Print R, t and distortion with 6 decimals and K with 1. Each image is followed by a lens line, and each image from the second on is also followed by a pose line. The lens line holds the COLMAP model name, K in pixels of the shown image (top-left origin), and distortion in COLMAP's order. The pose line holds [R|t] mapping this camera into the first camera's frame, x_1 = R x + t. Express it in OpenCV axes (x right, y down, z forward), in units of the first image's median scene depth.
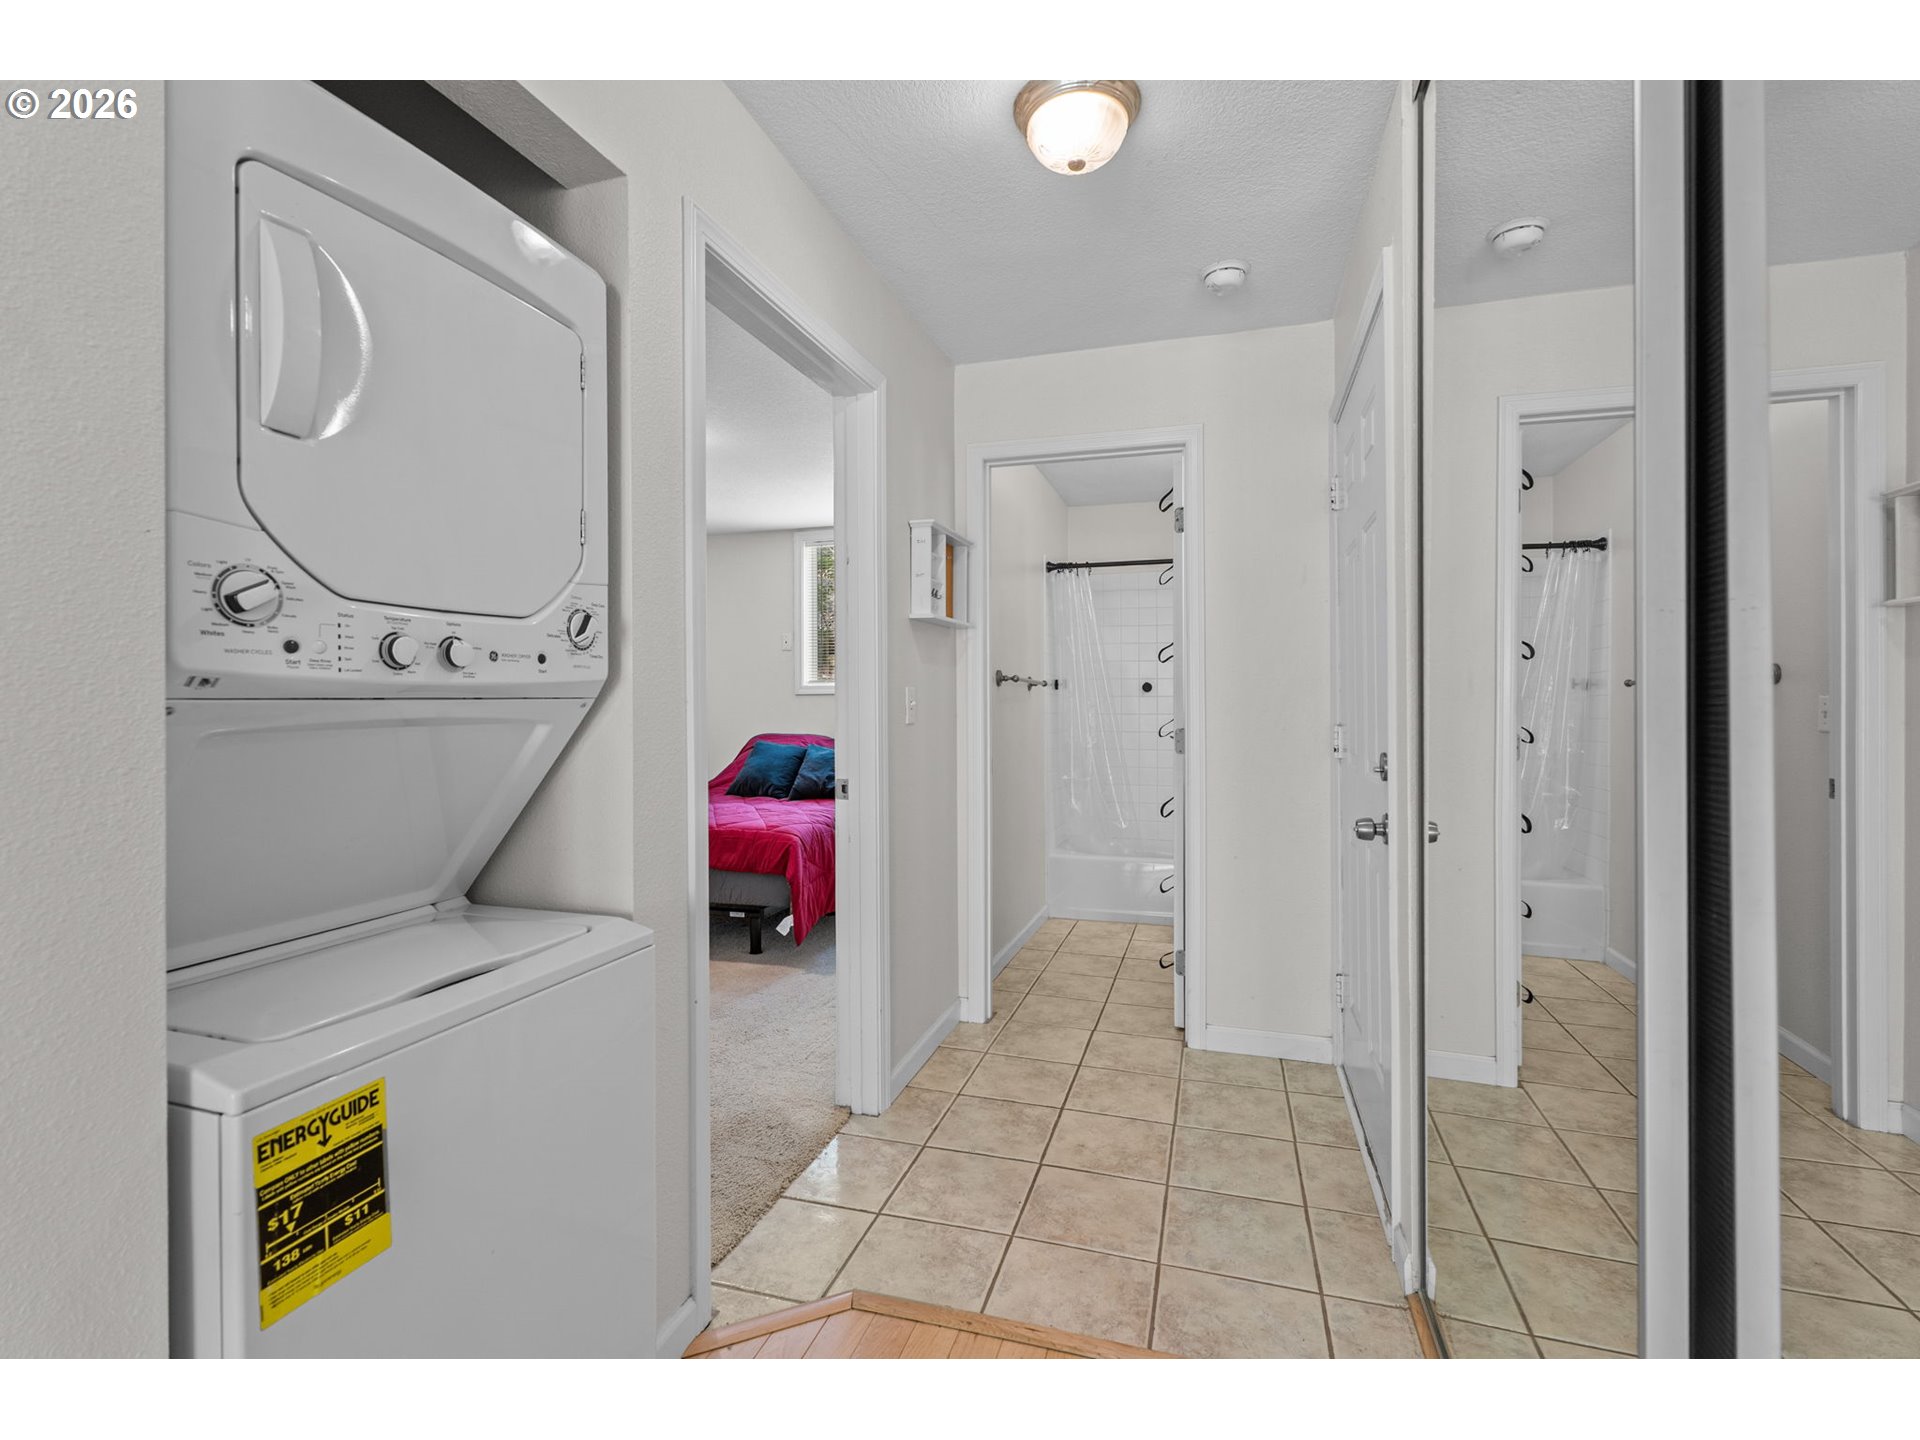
lens RADIAL K [[857.5, 0, 965.5], [0, 857.5, 699.2], [0, 0, 1]] dist [0.005758, -0.003292]
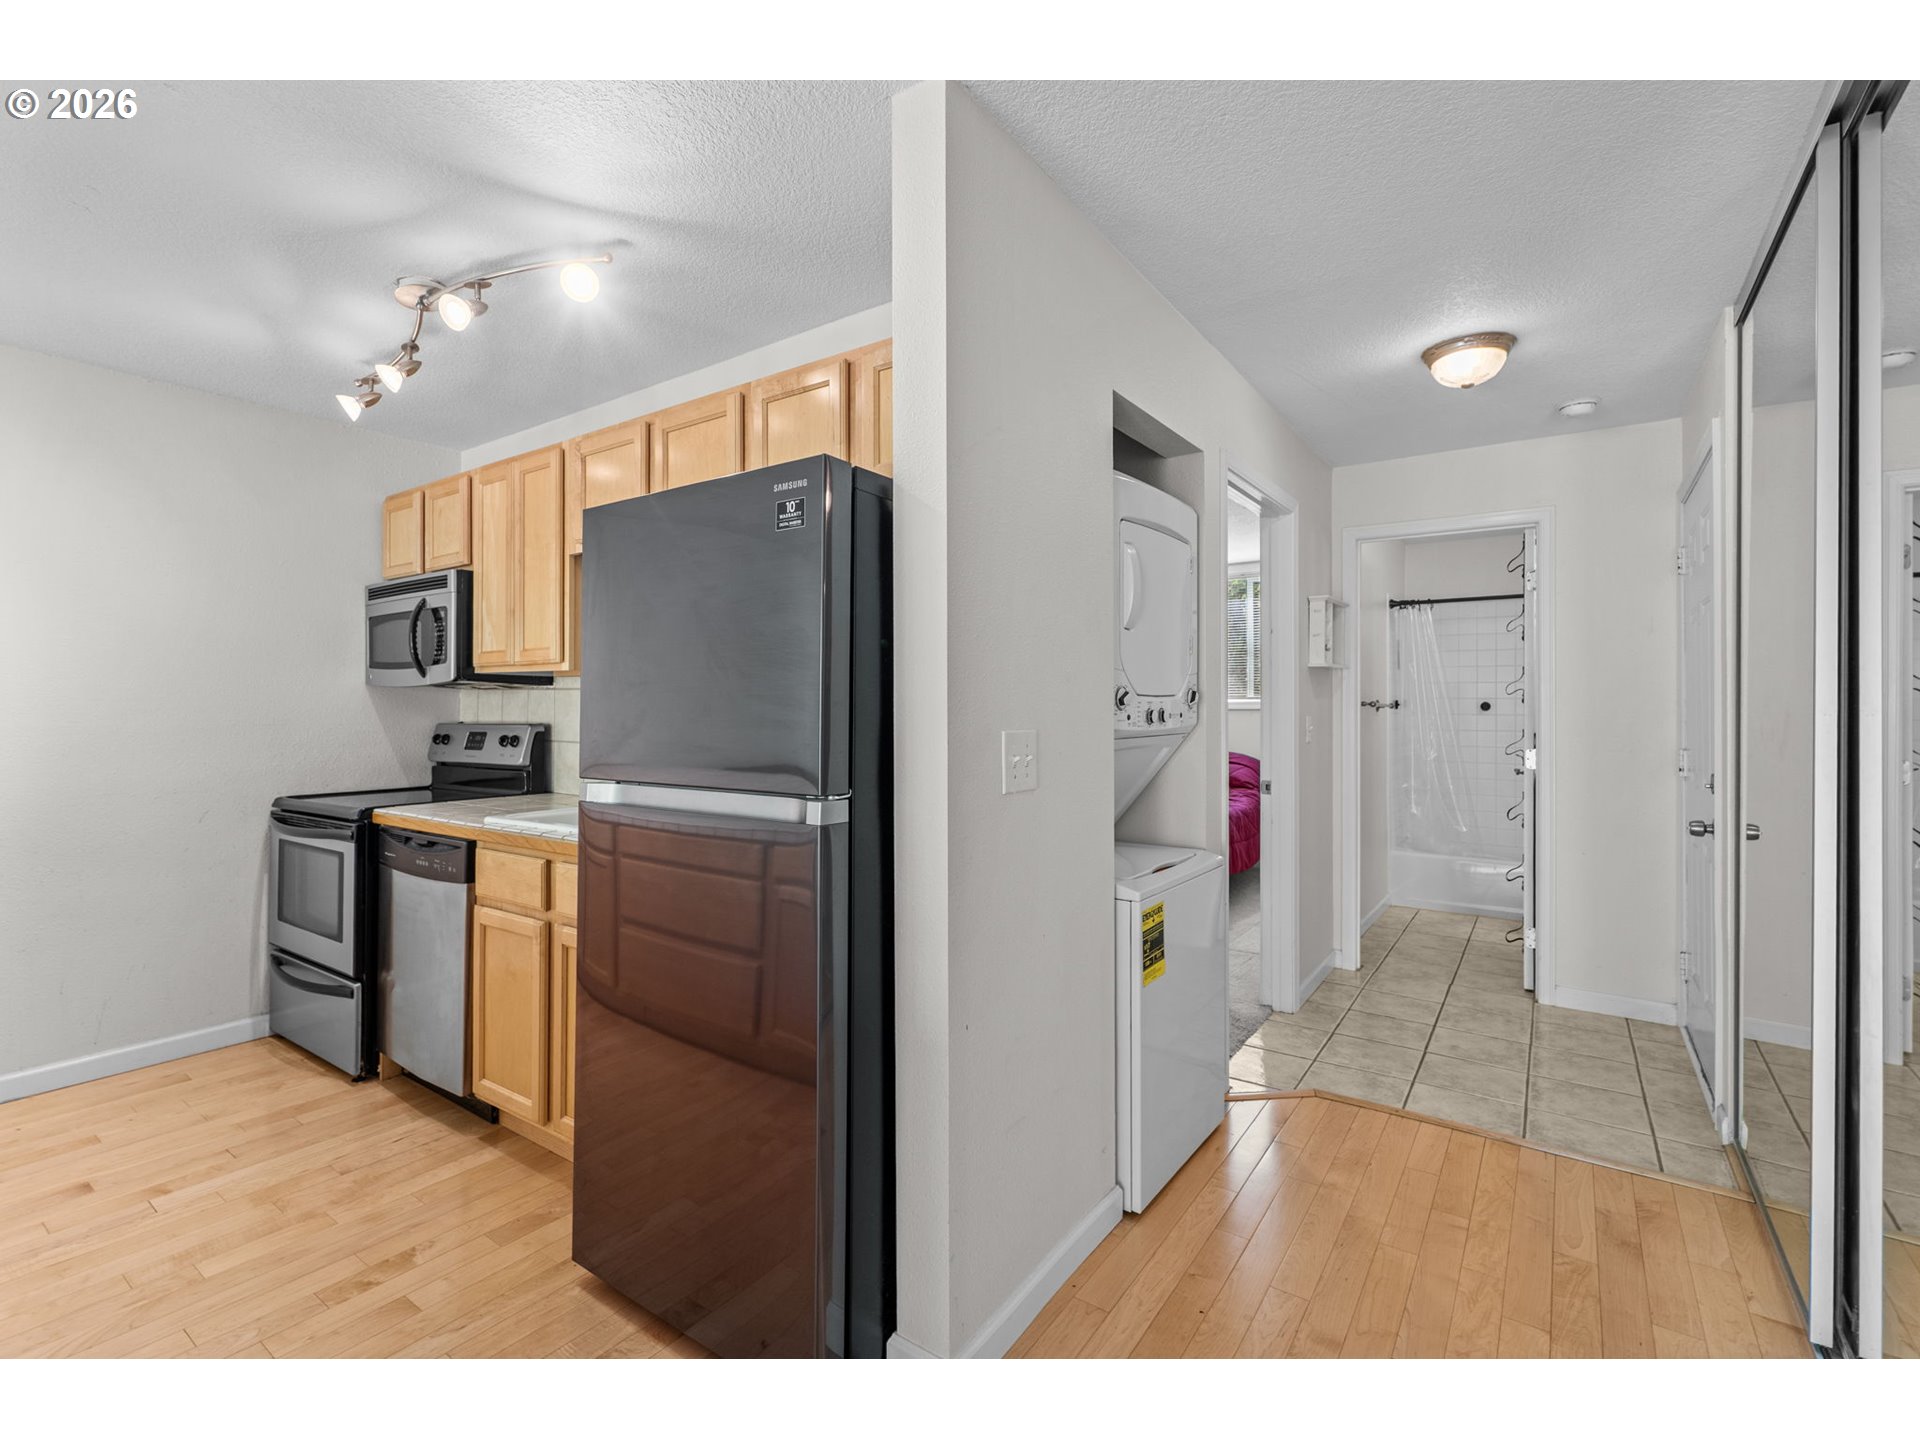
lens RADIAL K [[857.5, 0, 956.3], [0, 857.5, 700.5], [0, 0, 1]] dist [0.005758, -0.003292]
pose [[0.949690, 0.004123, -0.313166, -0.190316], [-0.003958, 0.999991, 0.001163, -0.042865], [0.313168, 0.000136, 0.949698, -0.556824]]
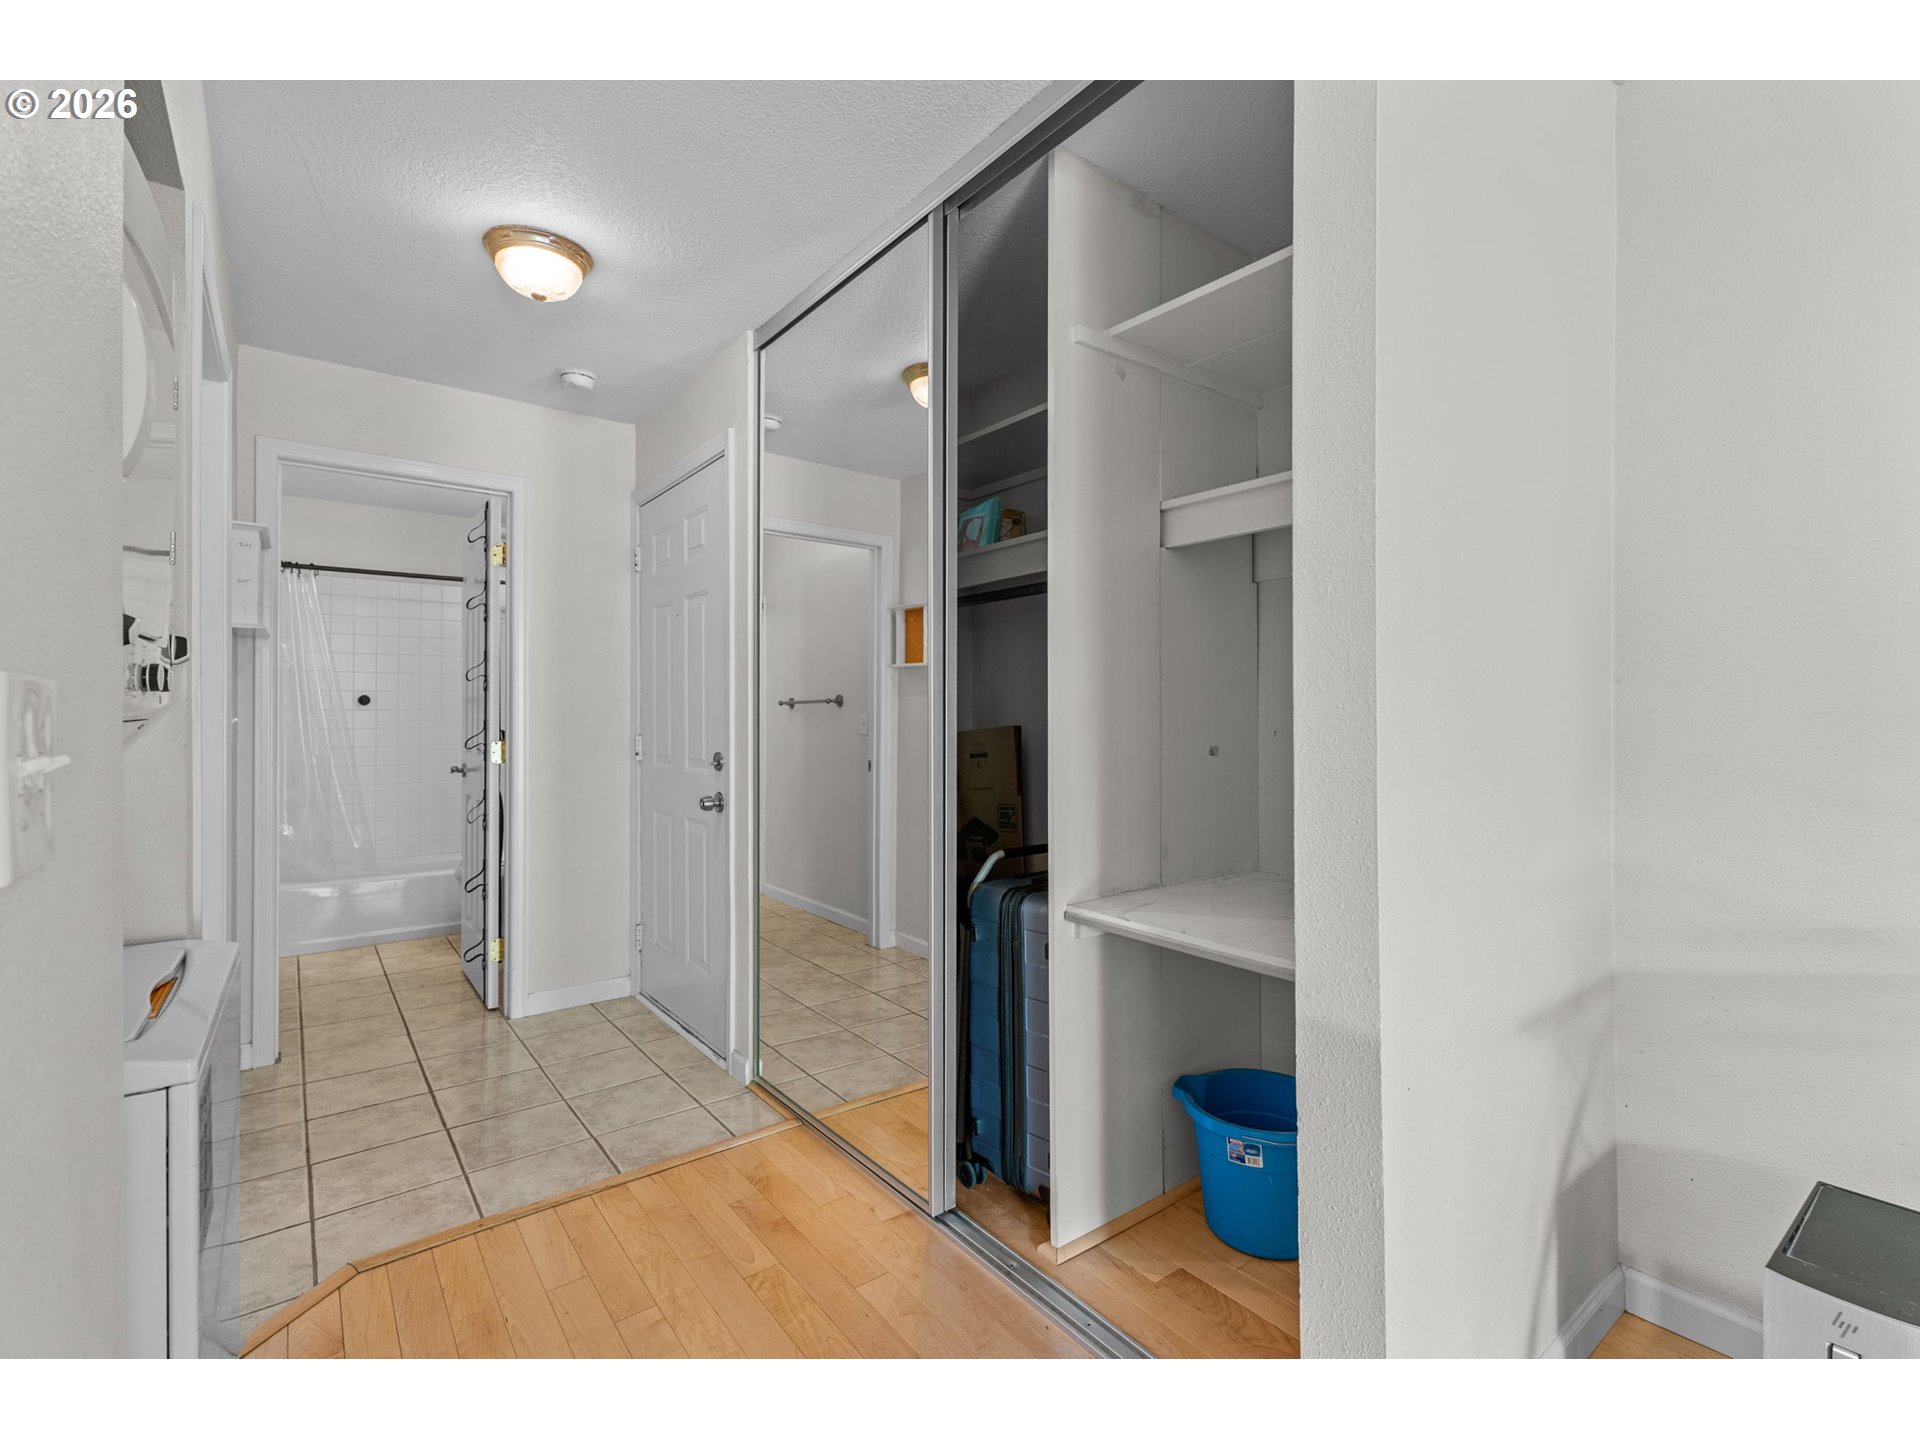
lens RADIAL K [[857.5, 0, 958.1], [0, 857.5, 710.1], [0, 0, 1]] dist [0.005758, -0.003292]
pose [[0.574695, 0.006677, 0.818340, -0.408193], [-0.006885, 0.999971, -0.003324, -0.009143], [-0.818338, -0.003724, 0.574725, -0.177153]]
